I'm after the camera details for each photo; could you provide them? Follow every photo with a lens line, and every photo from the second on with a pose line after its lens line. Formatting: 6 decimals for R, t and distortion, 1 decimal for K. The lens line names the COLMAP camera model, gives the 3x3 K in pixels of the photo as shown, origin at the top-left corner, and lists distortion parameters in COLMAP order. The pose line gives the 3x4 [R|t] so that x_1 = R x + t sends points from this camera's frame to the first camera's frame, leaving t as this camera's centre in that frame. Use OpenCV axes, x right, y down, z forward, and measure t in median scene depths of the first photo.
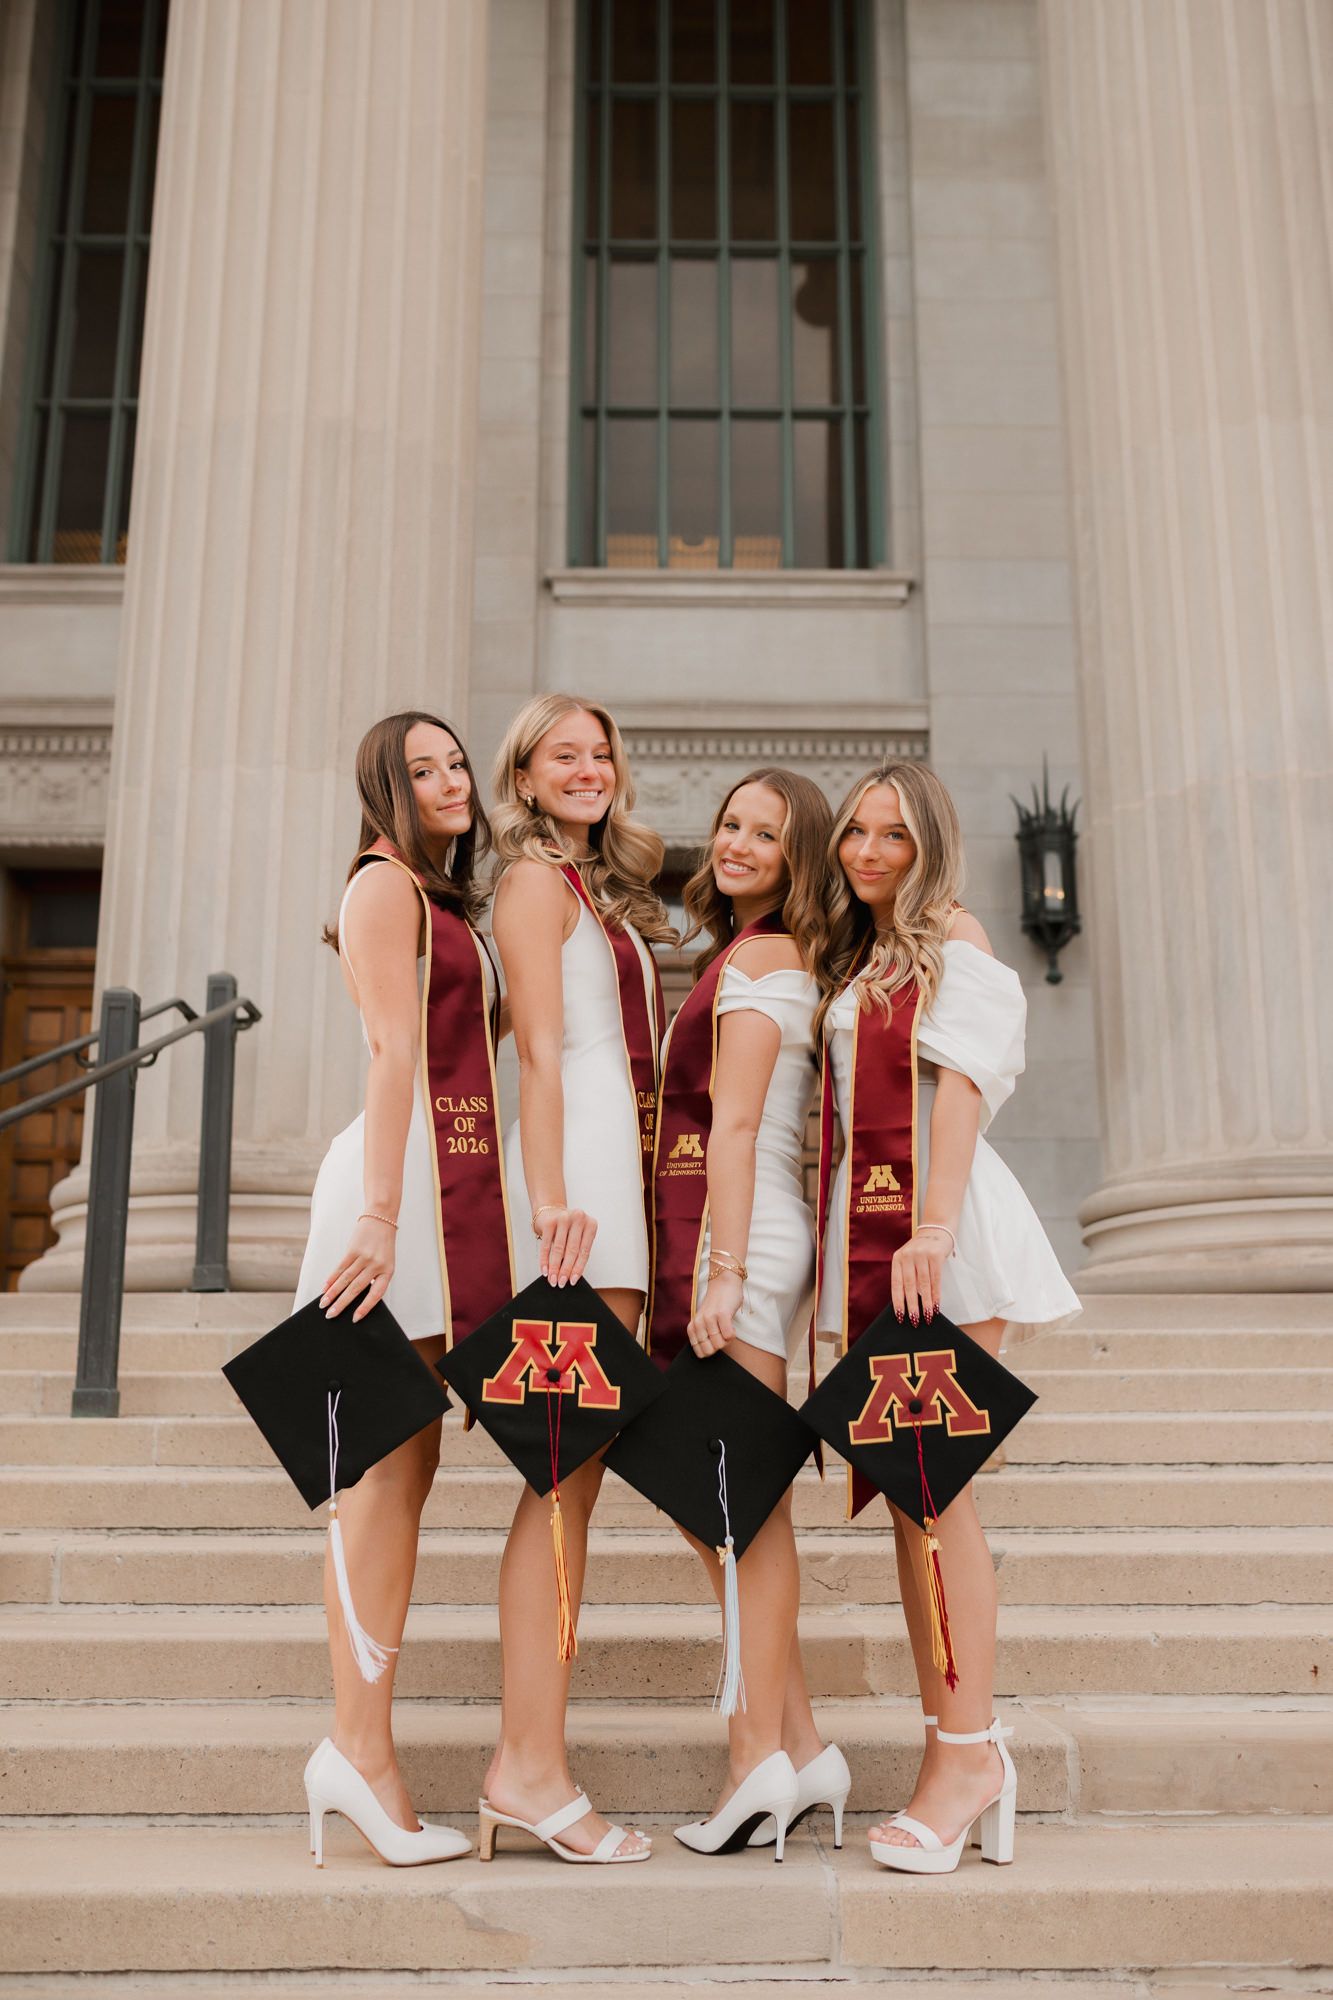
lens RADIAL K [[1976.2, 0, 683.0], [0, 1976.2, 987.1], [0, 0, 1]] dist [-0.034909, 0.073141]
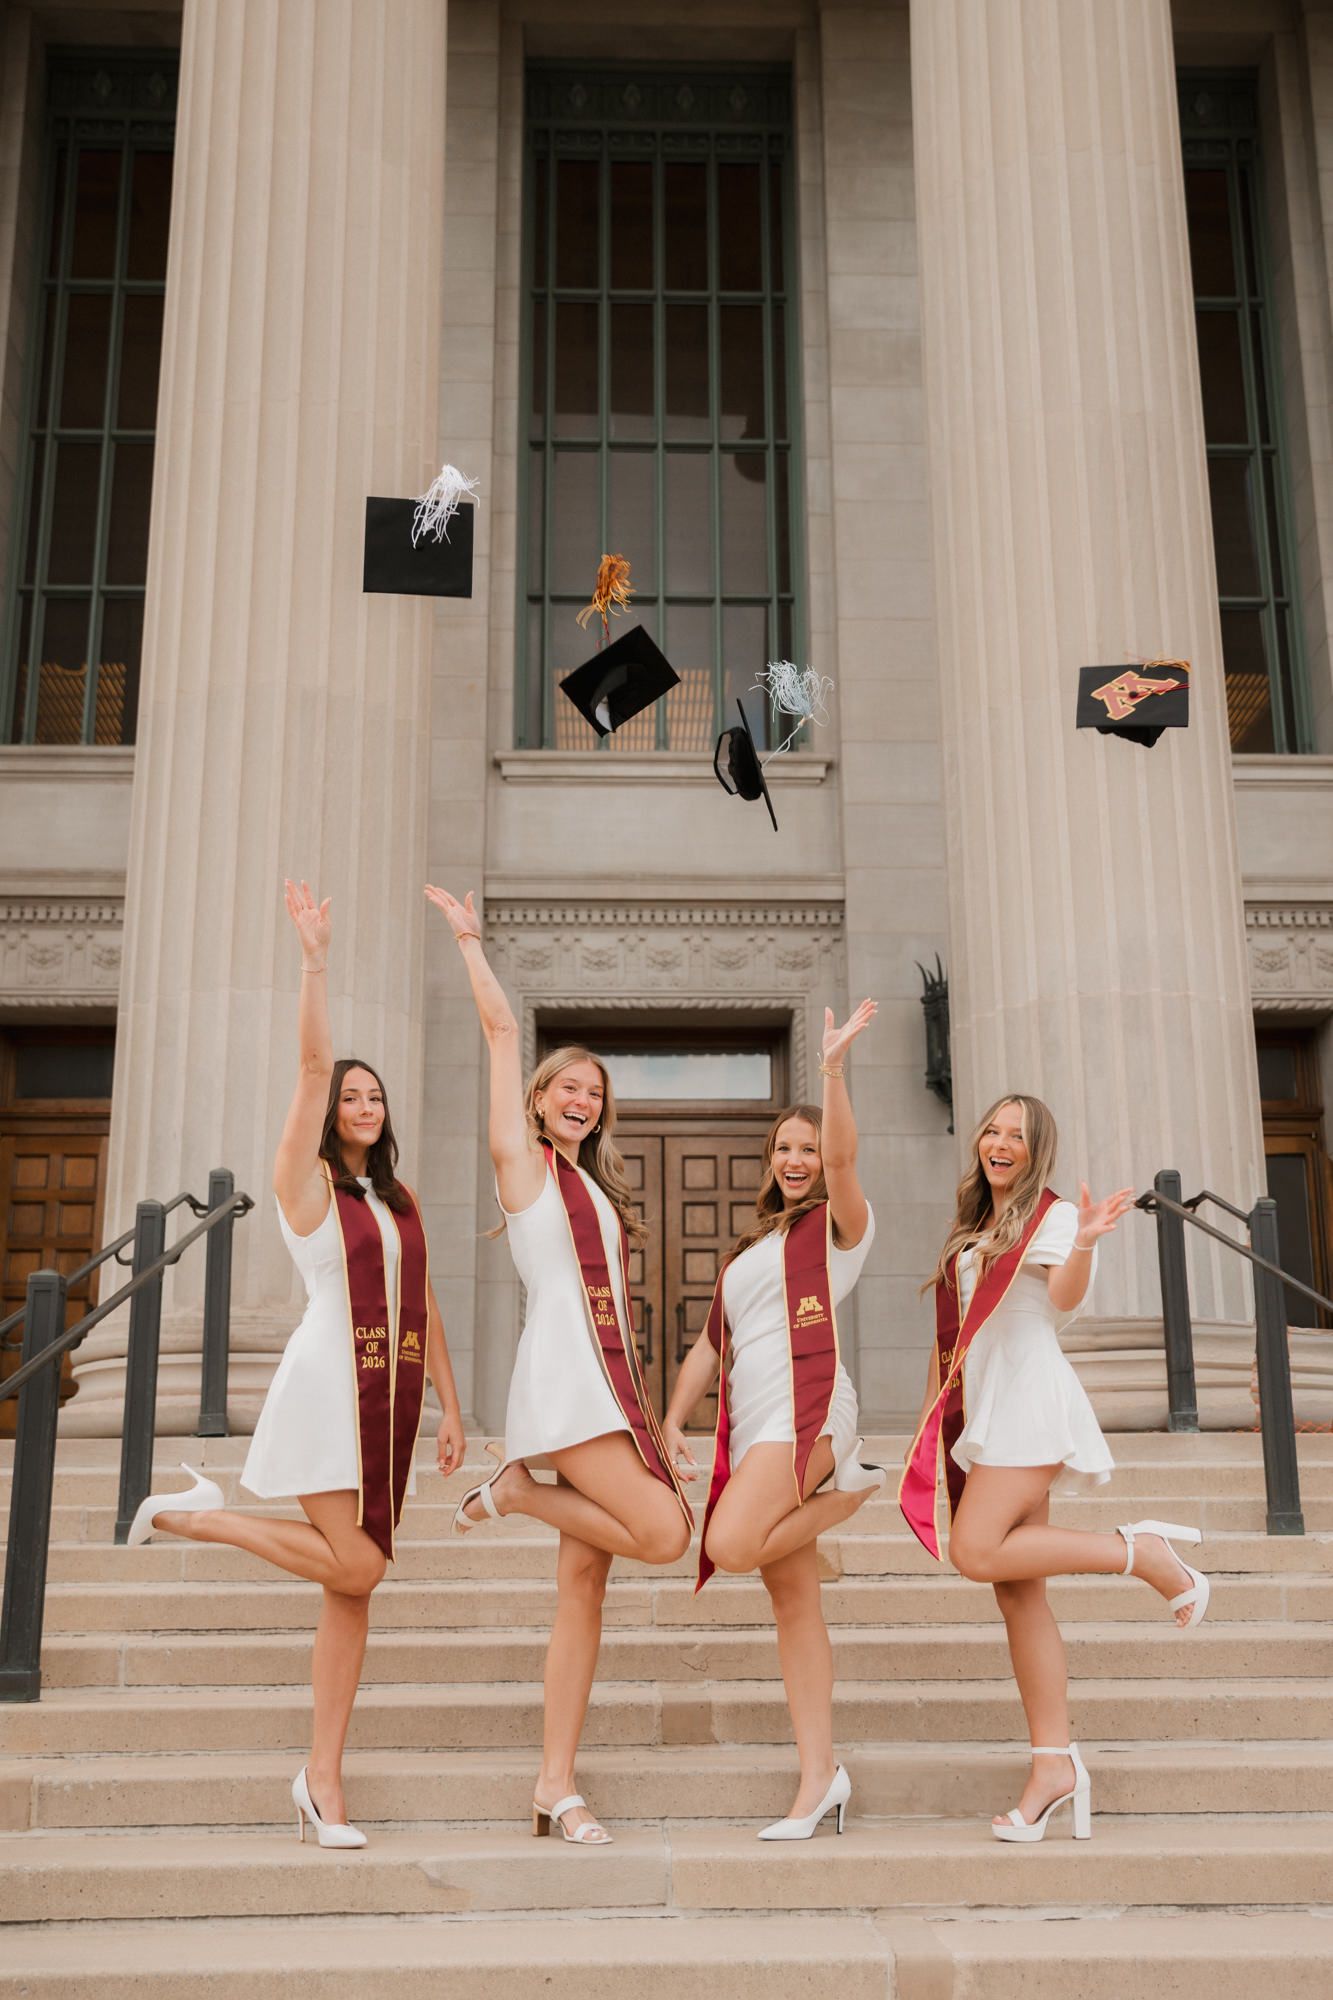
lens RADIAL K [[2052.4, 0, 683.1], [0, 2052.4, 1043.9], [0, 0, 1]] dist [-0.004963, 0.086109]
pose [[0.999819, -0.001825, 0.018948, 0.024847], [0.002086, 0.999903, -0.013735, -0.065773], [-0.018921, 0.013772, 0.999726, -0.260043]]
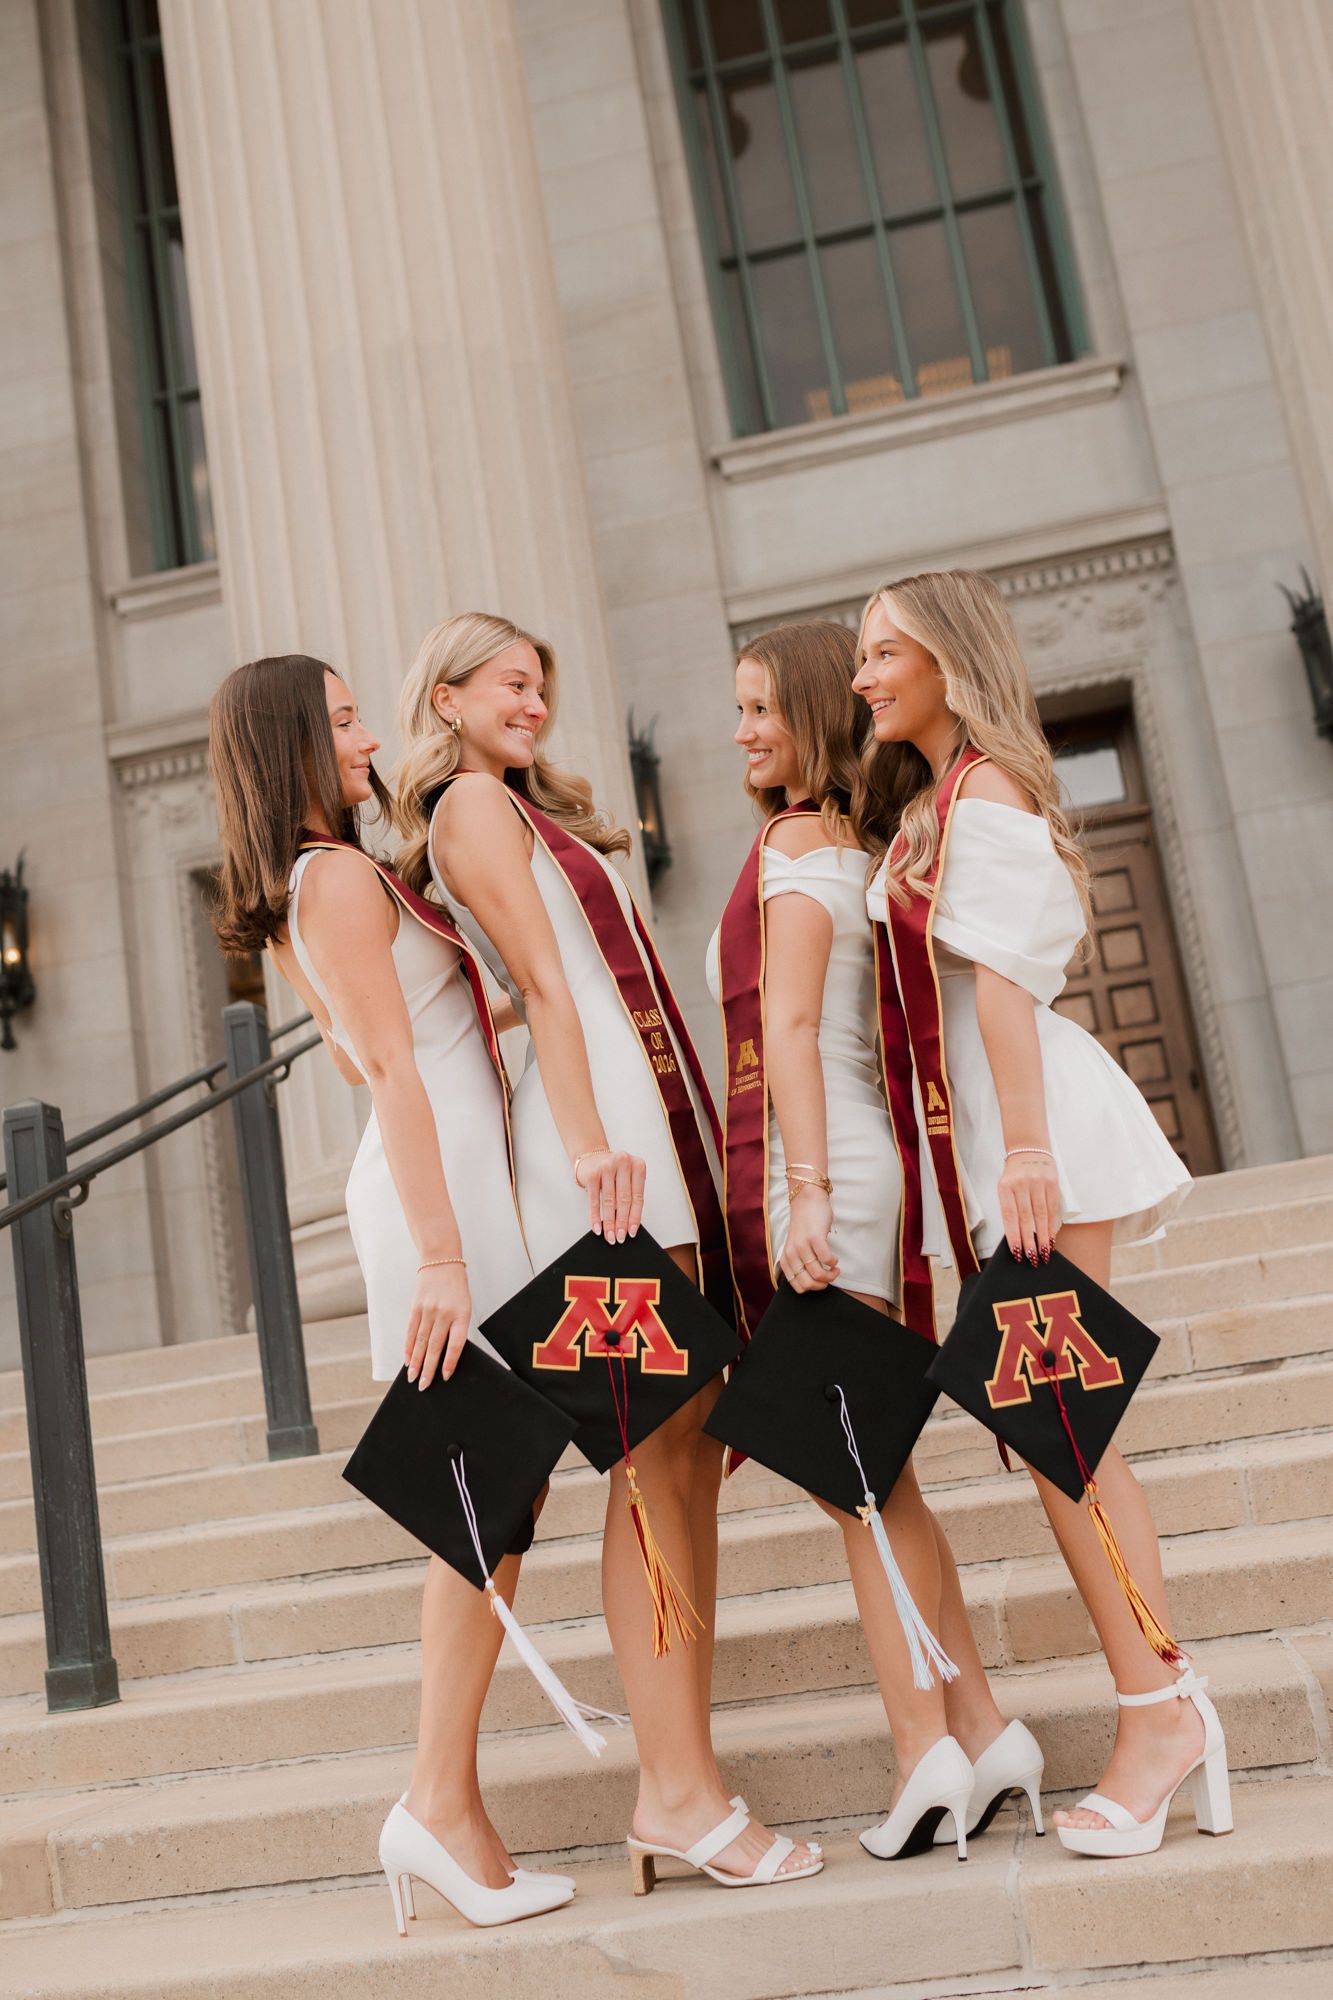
lens RADIAL K [[2157.4, 0, 641.9], [0, 2157.4, 1009.2], [0, 0, 1]] dist [-0.028325, 0.051877]
pose [[0.965281, -0.183377, -0.186025, 0.070626], [0.192084, 0.980927, 0.029754, 0.007635], [0.177021, -0.064453, 0.982094, 0.026628]]
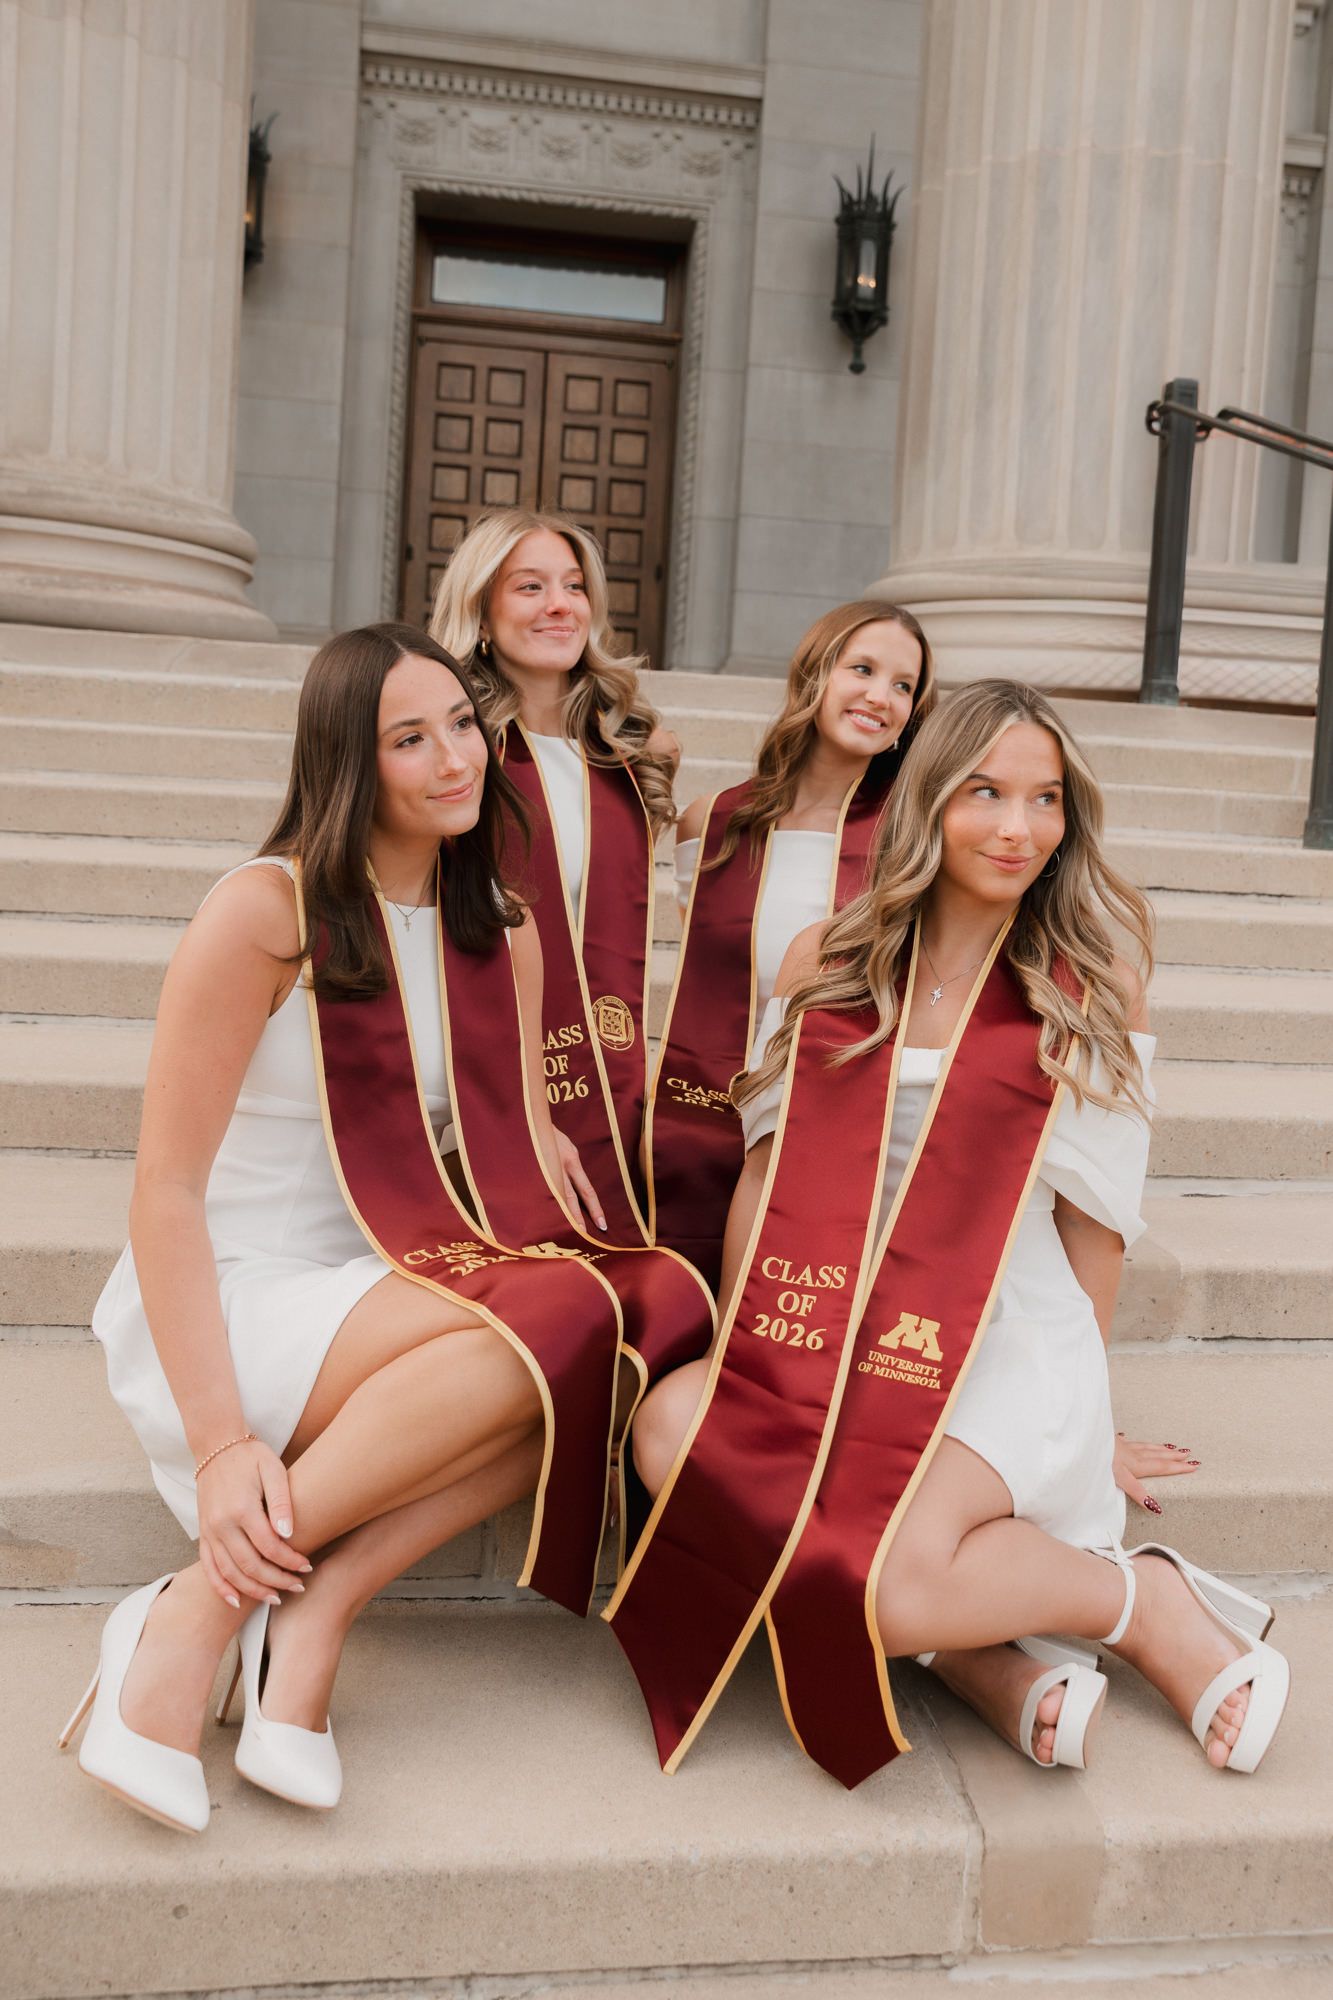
lens RADIAL K [[1620.2, 0, 717.5], [0, 1620.2, 902.2], [0, 0, 1]] dist [-0.054370, 0.071875]
pose [[0.989995, 0.050857, 0.131620, 0.029628], [-0.089290, 0.948066, 0.305283, 0.018037], [-0.109259, -0.313981, 0.943122, 0.201908]]
